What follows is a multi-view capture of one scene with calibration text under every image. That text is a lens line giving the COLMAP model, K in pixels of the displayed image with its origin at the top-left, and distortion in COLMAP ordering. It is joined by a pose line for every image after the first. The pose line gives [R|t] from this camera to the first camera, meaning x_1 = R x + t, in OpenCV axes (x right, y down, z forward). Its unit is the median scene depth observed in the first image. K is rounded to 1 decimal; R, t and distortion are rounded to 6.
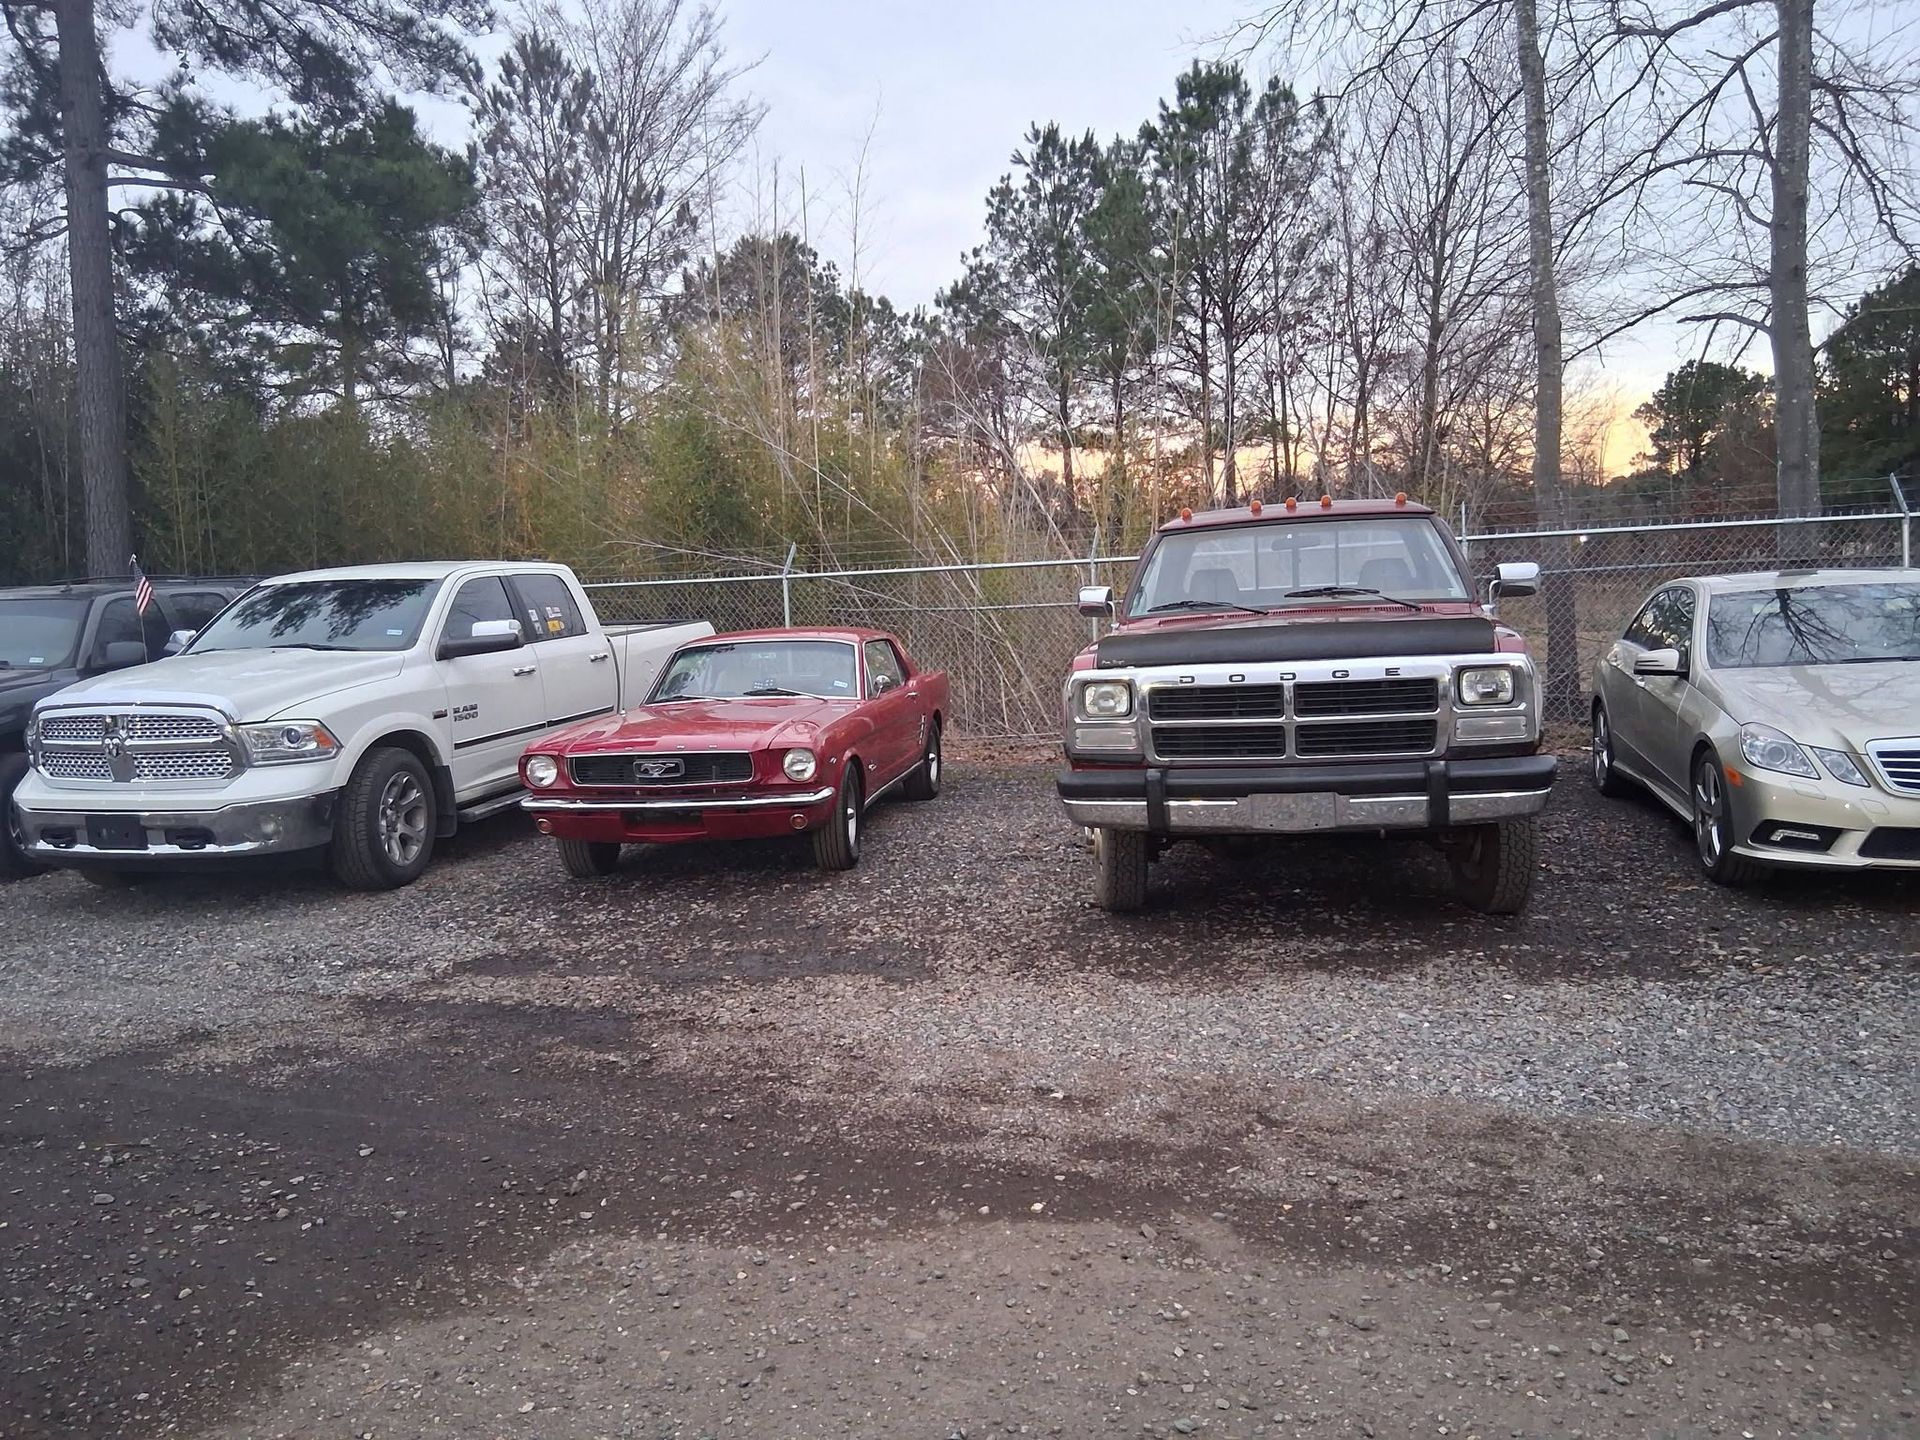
lens RADIAL K [[1422.4, 0, 980.7], [0, 1422.4, 717.1], [0, 0, 1]] dist [0.094206, -0.141459]
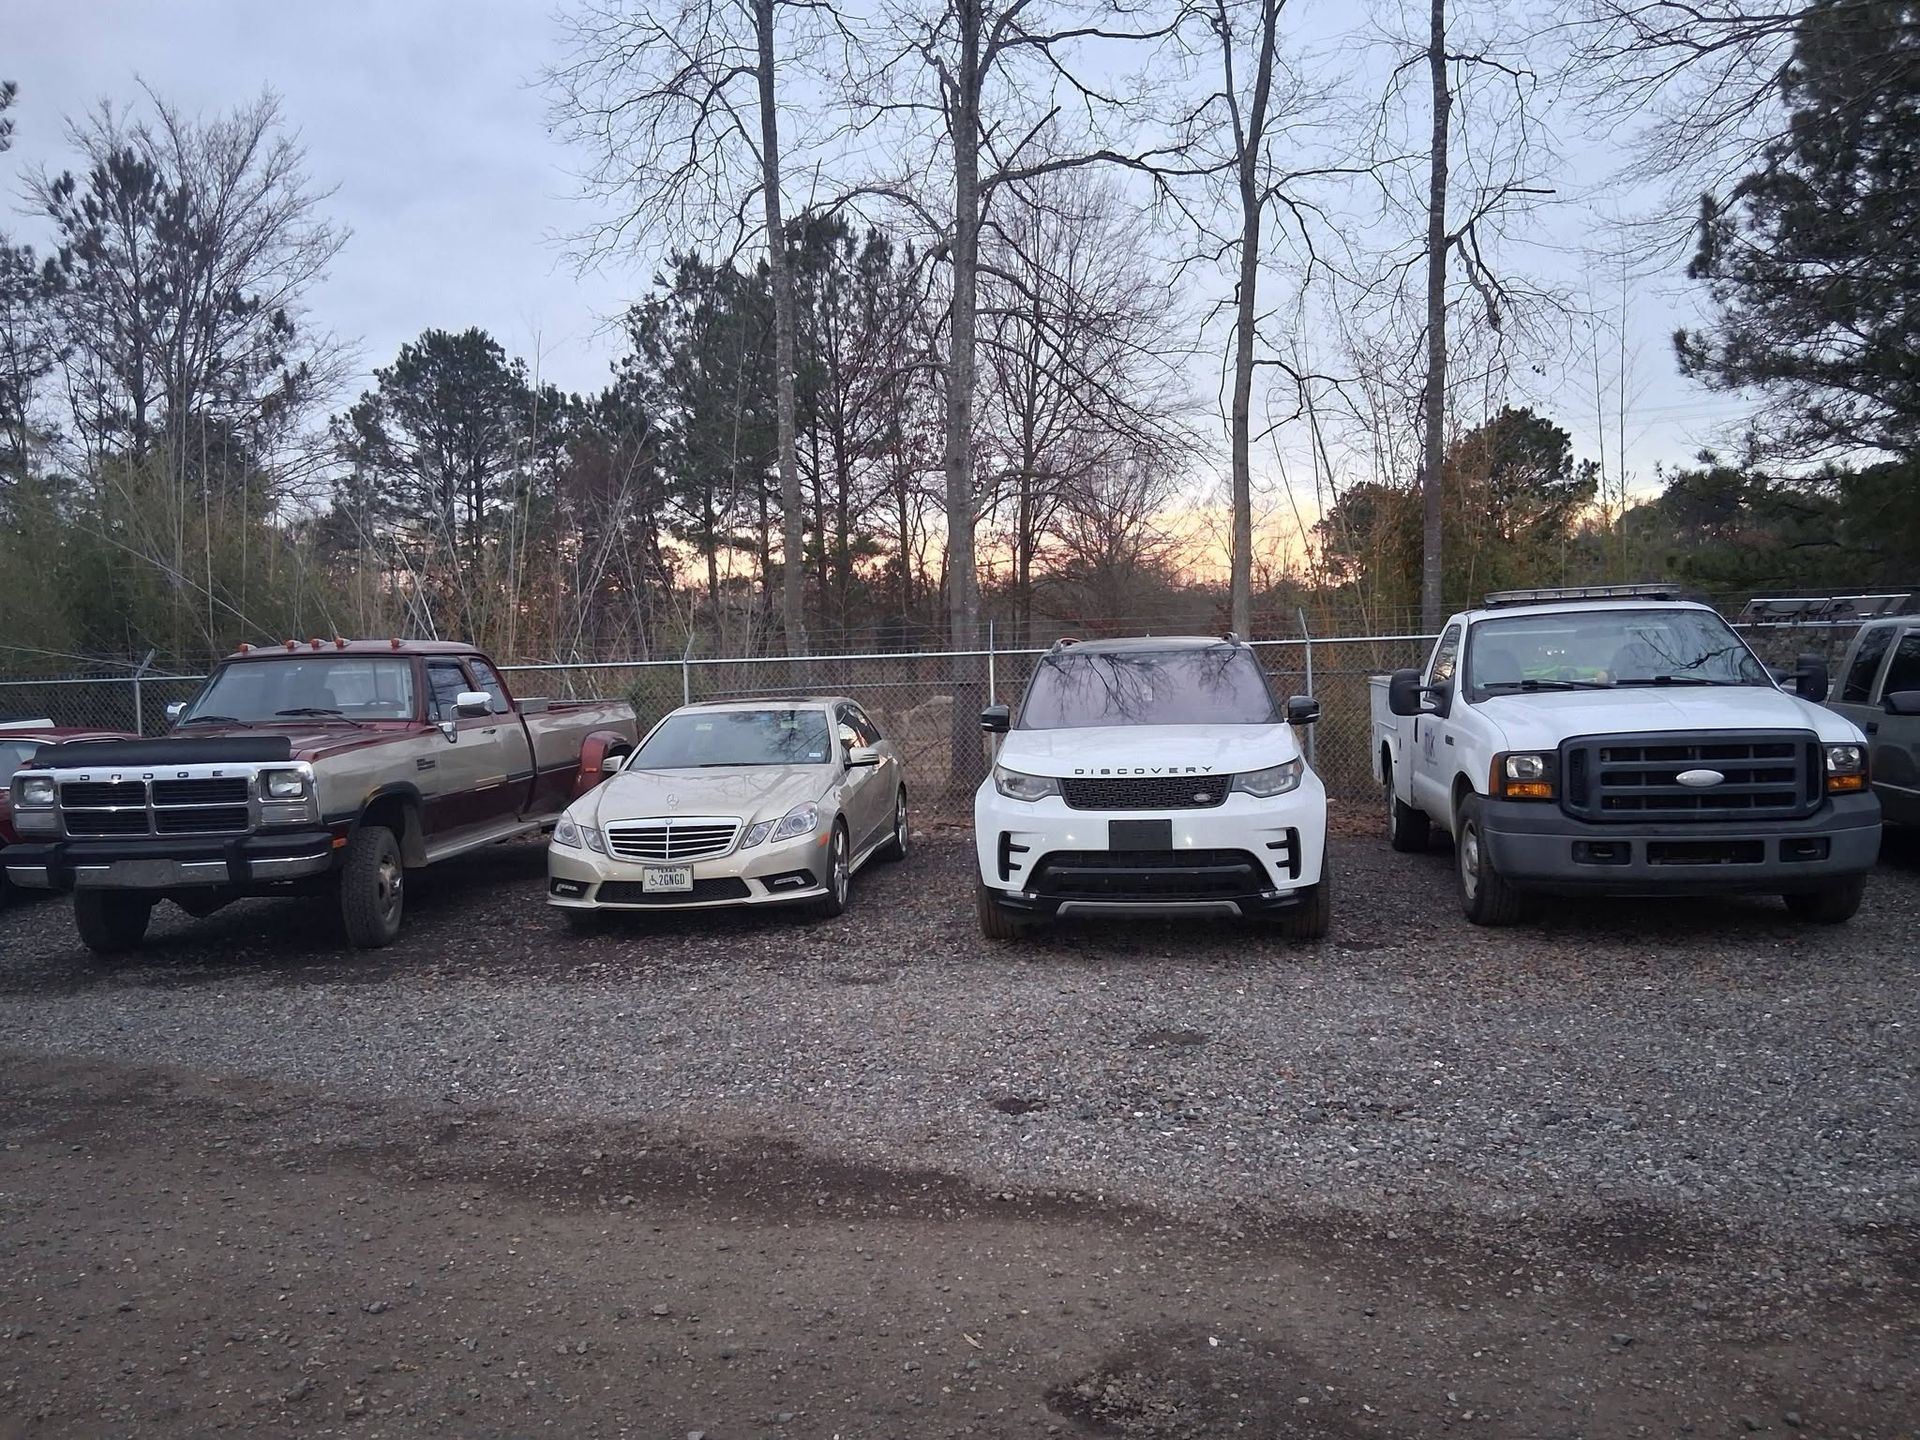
lens RADIAL K [[1422.4, 0, 980.7], [0, 1422.4, 717.1], [0, 0, 1]] dist [0.094206, -0.141459]
pose [[0.989303, 0.012040, 0.145375, 0.148430], [-0.003231, 0.998152, -0.060675, -0.000543], [-0.145836, 0.059556, 0.987514, -0.093833]]
